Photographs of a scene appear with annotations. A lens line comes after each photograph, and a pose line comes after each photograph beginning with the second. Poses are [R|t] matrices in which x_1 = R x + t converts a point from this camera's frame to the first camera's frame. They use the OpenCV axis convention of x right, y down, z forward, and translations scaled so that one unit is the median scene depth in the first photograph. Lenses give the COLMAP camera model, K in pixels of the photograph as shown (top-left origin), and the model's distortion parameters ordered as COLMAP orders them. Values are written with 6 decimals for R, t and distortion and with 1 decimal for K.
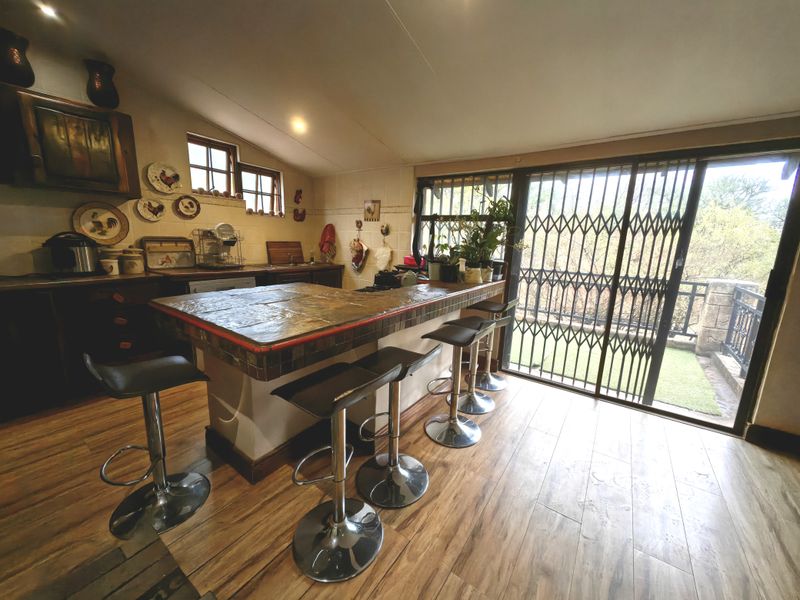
lens RADIAL K [[311.4, 0, 397.3], [0, 311.4, 296.4], [0, 0, 1]] dist [0.017763, -0.000539]
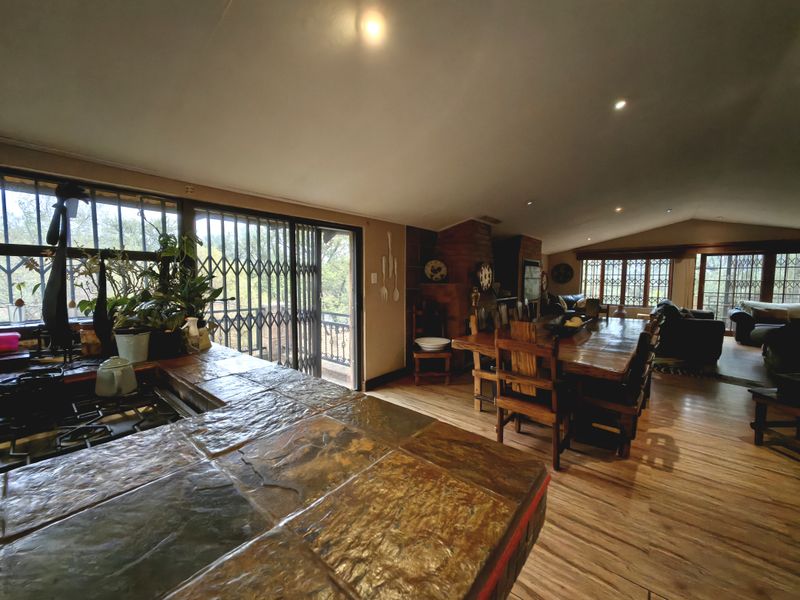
lens RADIAL K [[311.4, 0, 406.9], [0, 311.4, 304.1], [0, 0, 1]] dist [0.017763, -0.000539]
pose [[0.050304, -0.108648, 0.992807, -0.549745], [0.186011, 0.977691, 0.097569, -0.143878], [-0.981259, 0.179765, 0.069391, 0.545142]]
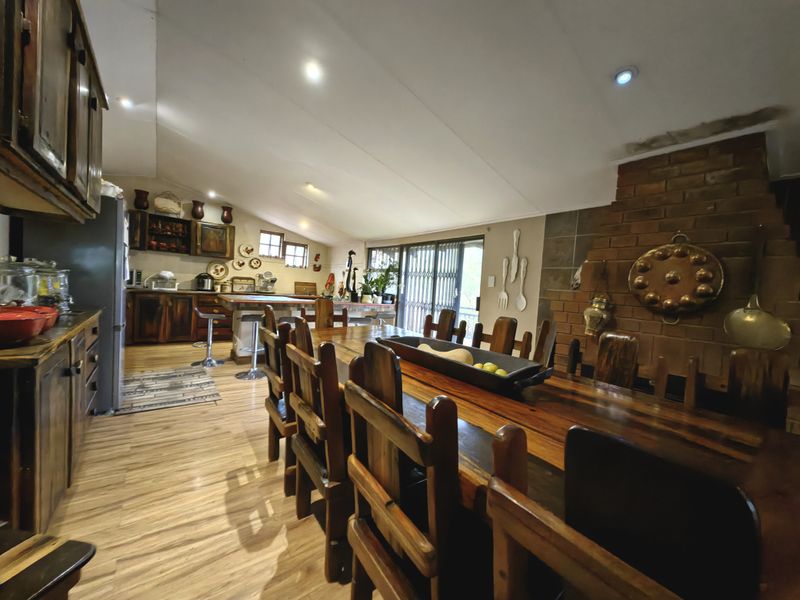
lens RADIAL K [[311.4, 0, 407.9], [0, 311.4, 300.2], [0, 0, 1]] dist [0.017763, -0.000539]
pose [[0.963340, 0.041466, -0.265059, 0.858061], [-0.082909, 0.985636, -0.147135, 0.175094], [0.255151, 0.163717, 0.952940, -0.667004]]
